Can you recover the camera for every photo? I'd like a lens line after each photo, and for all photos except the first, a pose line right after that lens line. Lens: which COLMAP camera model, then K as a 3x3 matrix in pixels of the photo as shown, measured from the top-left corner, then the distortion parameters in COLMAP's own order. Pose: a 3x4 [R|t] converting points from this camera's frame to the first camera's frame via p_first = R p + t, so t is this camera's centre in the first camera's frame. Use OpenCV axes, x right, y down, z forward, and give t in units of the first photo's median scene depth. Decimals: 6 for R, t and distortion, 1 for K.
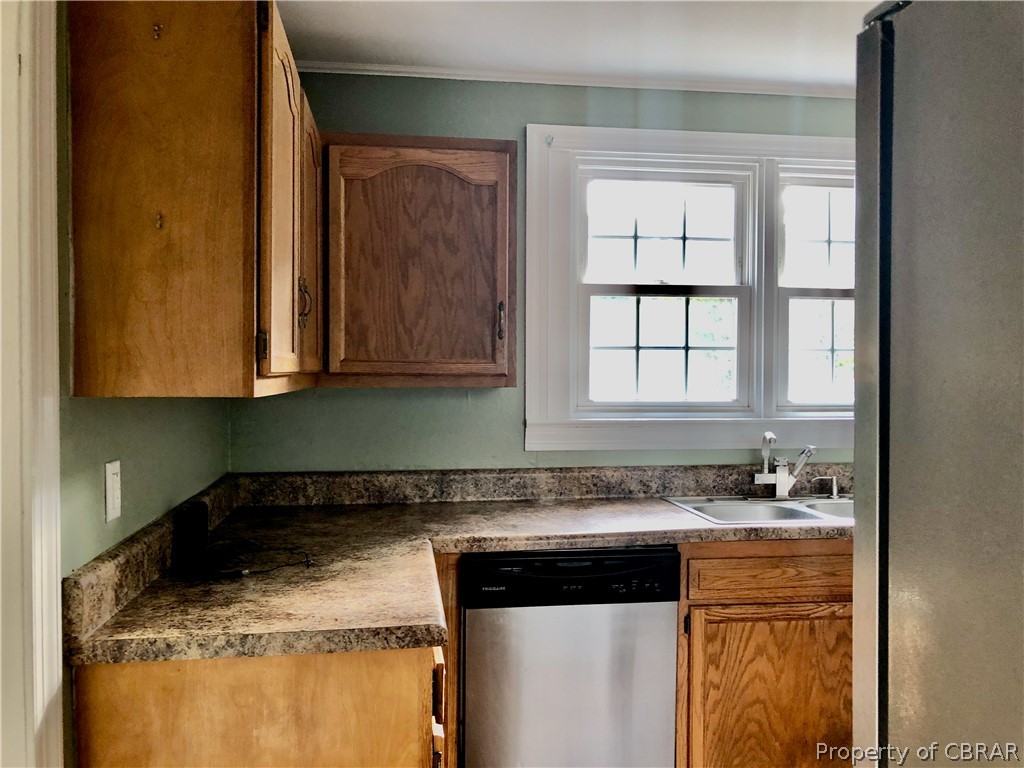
lens RADIAL K [[856.9, 0, 515.0], [0, 856.9, 381.9], [0, 0, 1]] dist [0.012924, -0.022927]
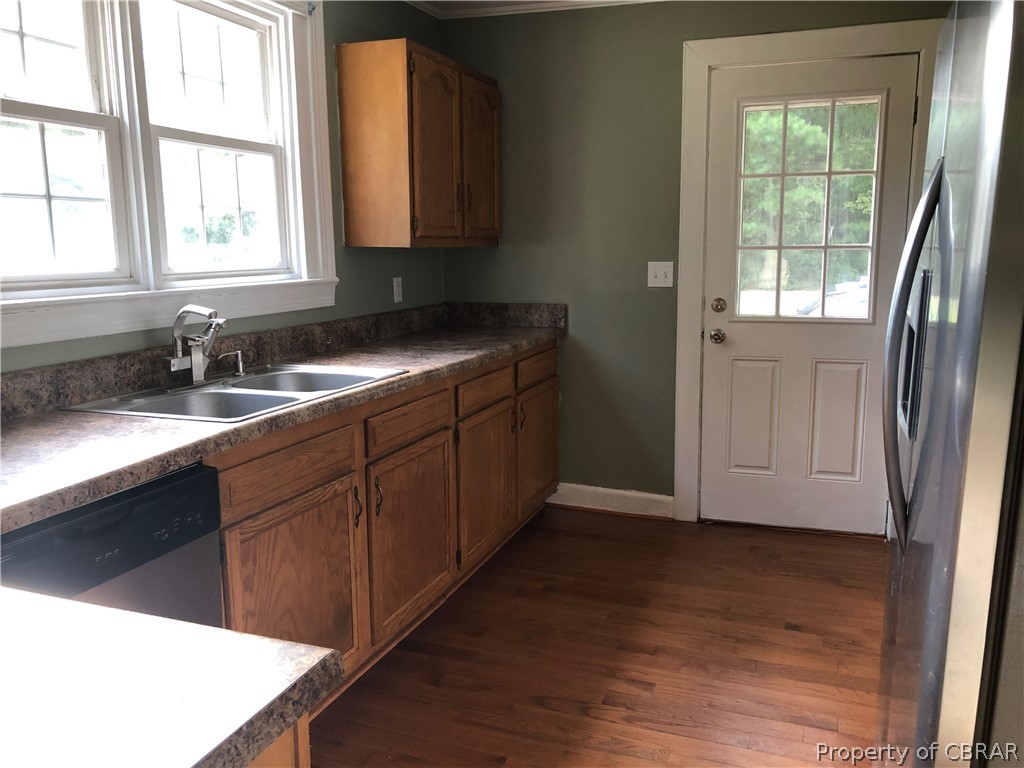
lens RADIAL K [[856.9, 0, 514.0], [0, 856.9, 395.7], [0, 0, 1]] dist [0.012924, -0.022927]
pose [[0.473671, -0.165264, 0.865057, -0.309188], [0.019903, 0.983994, 0.177088, 0.004777], [-0.880477, -0.066664, 0.469379, 0.376551]]
